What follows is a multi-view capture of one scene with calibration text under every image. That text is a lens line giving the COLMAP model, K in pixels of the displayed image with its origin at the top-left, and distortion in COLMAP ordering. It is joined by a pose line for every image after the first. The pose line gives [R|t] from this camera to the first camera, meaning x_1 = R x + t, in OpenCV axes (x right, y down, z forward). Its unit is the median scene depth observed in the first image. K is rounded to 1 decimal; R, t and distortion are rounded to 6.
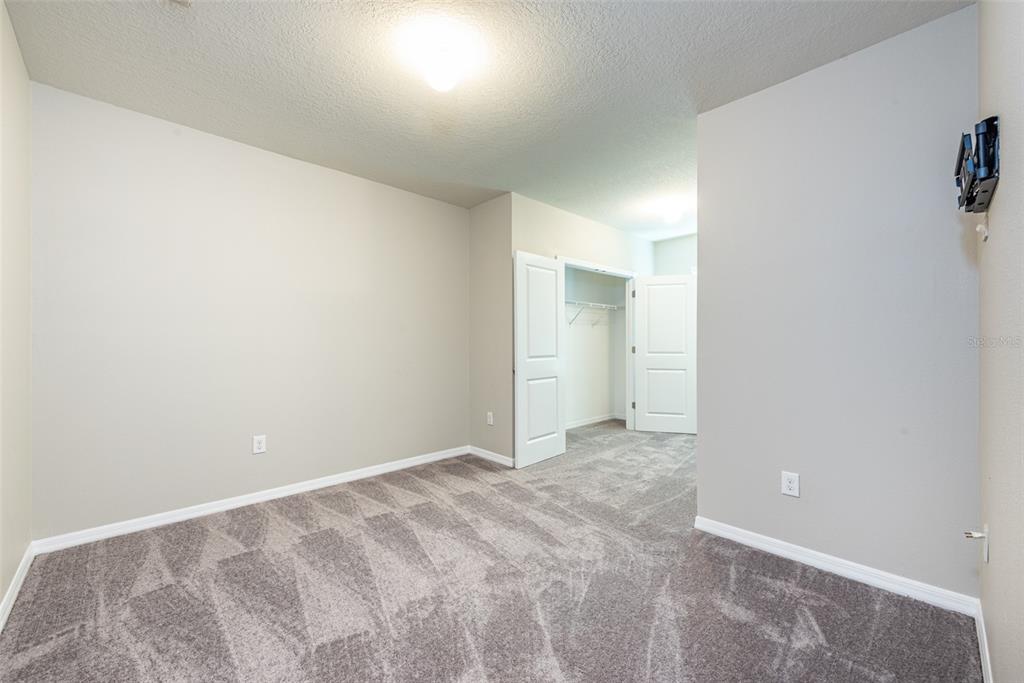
lens RADIAL K [[402.5, 0, 505.0], [0, 402.5, 338.4], [0, 0, 1]] dist [0.008471, 0.000081]
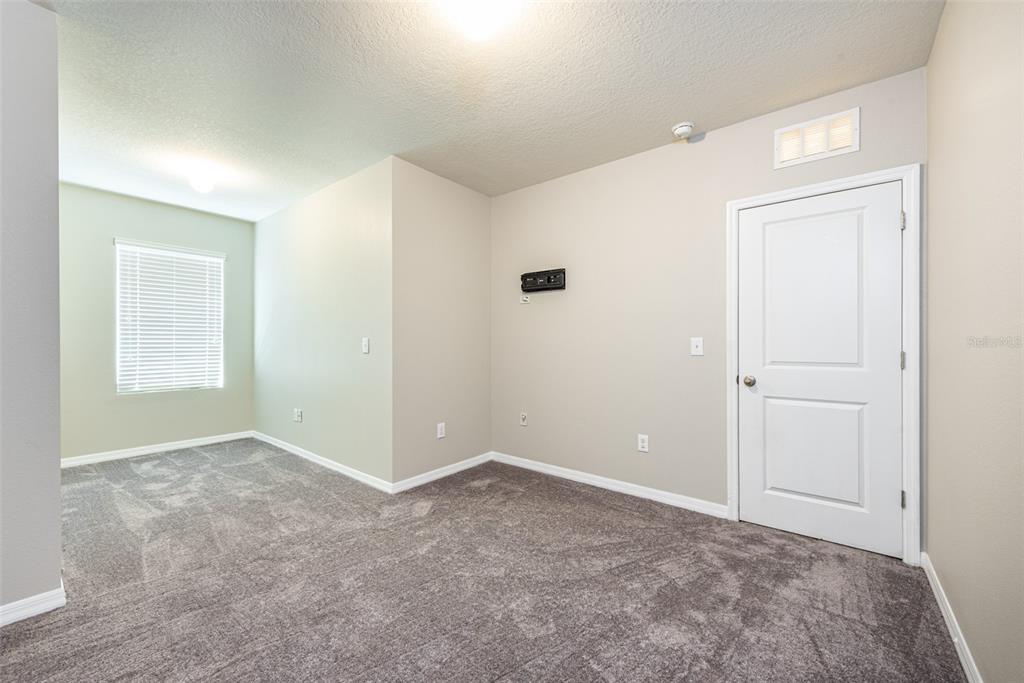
lens RADIAL K [[402.5, 0, 505.0], [0, 402.5, 338.4], [0, 0, 1]] dist [0.008471, 0.000081]
pose [[-0.129206, 0.006741, 0.991595, -0.883663], [-0.012120, 0.999891, -0.008377, 0.009117], [-0.991544, -0.013101, -0.129111, 0.948935]]
